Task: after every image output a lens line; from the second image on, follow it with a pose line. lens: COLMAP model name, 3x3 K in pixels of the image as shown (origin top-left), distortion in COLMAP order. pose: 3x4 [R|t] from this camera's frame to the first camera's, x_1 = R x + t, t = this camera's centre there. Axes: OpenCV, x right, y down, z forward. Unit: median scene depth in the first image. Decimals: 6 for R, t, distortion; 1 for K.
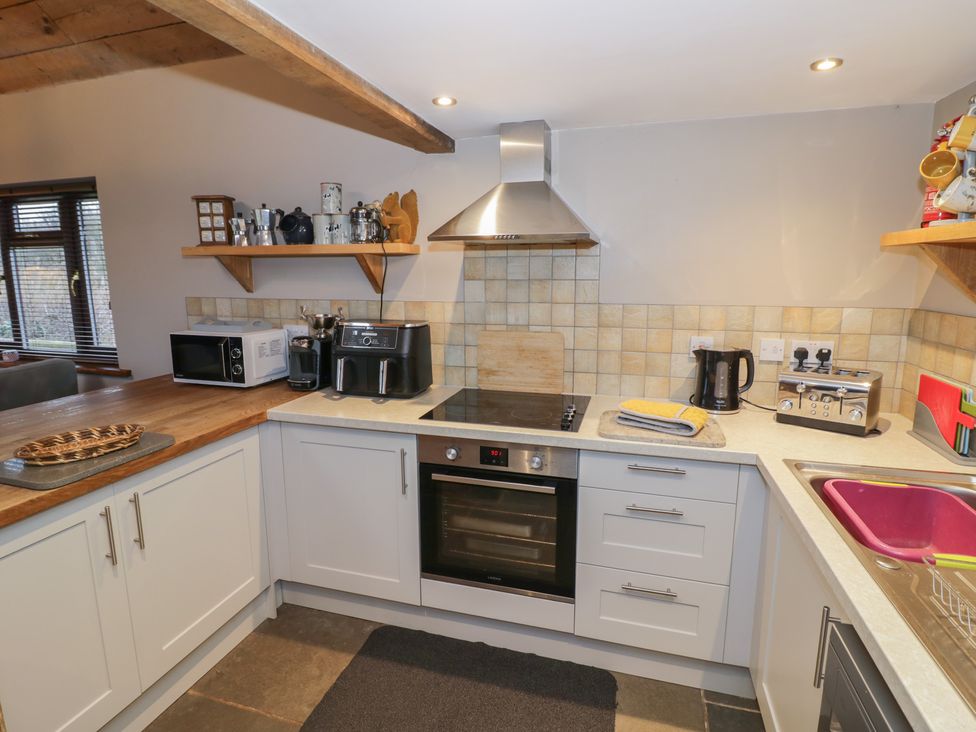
lens RADIAL K [[509.5, 0, 491.8], [0, 509.5, 351.1], [0, 0, 1]] dist [-0.006154, -0.008807]
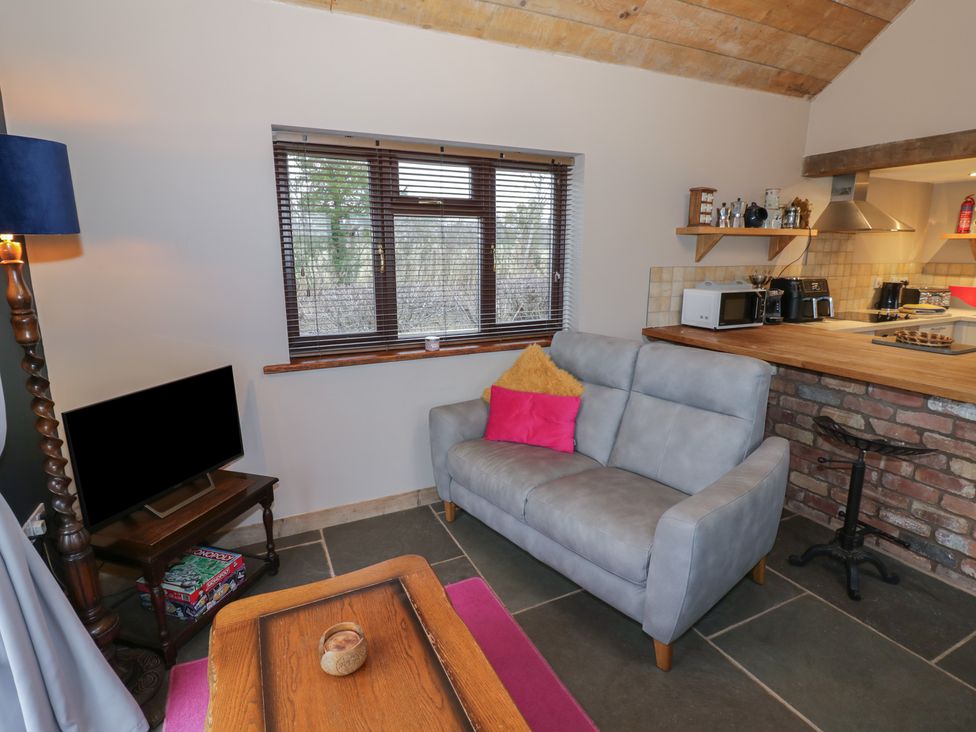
lens RADIAL K [[509.5, 0, 486.0], [0, 509.5, 363.5], [0, 0, 1]] dist [-0.006154, -0.008807]
pose [[0.755011, -0.137961, 0.641035, -2.006812], [0.106001, 0.990437, 0.088310, -0.030922], [-0.647088, 0.001275, 0.762414, 0.380598]]
